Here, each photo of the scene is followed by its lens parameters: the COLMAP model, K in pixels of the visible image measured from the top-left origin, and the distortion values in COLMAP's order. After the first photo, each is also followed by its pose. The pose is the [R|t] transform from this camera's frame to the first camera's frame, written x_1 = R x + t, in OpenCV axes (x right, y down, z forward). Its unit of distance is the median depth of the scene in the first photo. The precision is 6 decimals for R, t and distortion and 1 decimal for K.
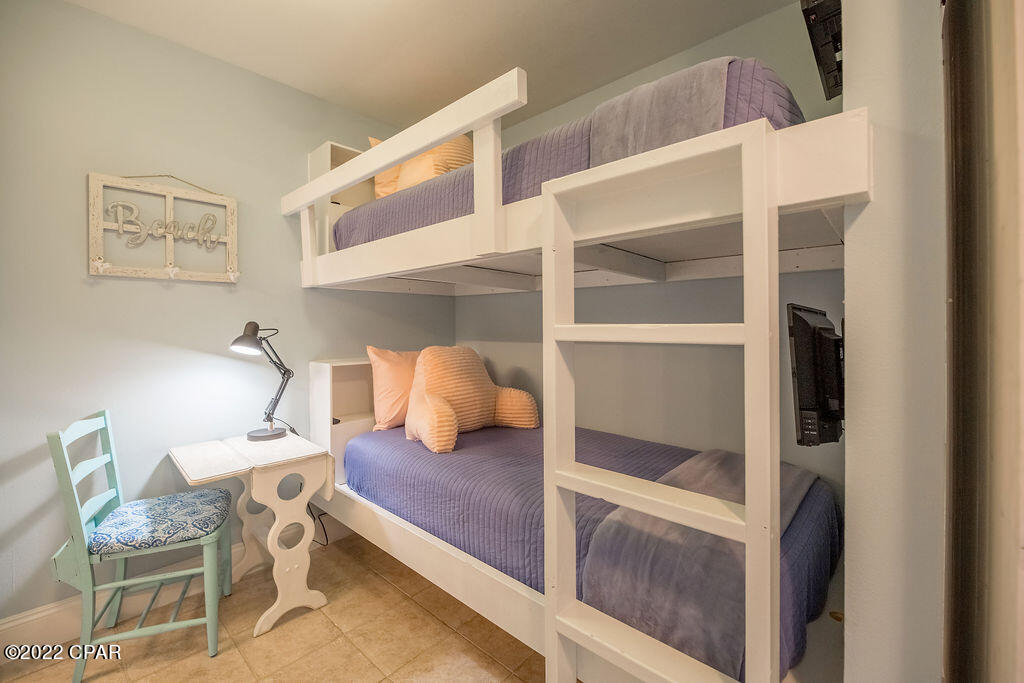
lens RADIAL K [[420.4, 0, 501.8], [0, 420.4, 331.0], [0, 0, 1]] dist [-0.000917, -0.000172]
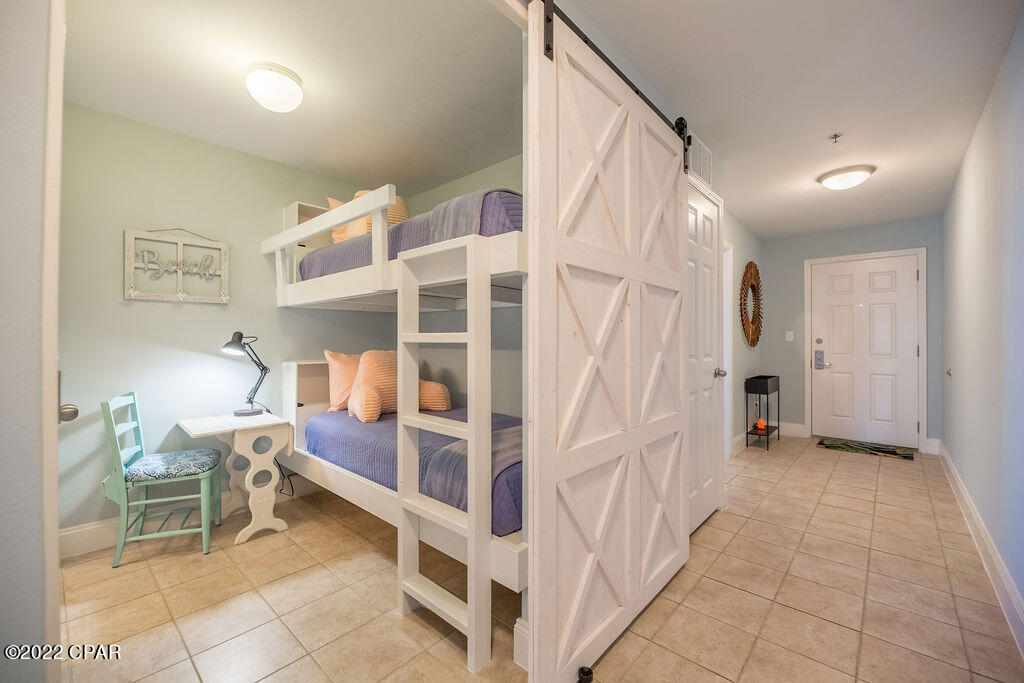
lens RADIAL K [[417.1, 0, 510.4], [0, 417.1, 340.3], [0, 0, 1]] dist [0.000742, 0.000047]
pose [[0.999891, 0.005716, 0.013634, 0.338035], [-0.005582, 0.999936, -0.009827, 0.017699], [-0.013690, 0.009750, 0.999859, -0.463379]]
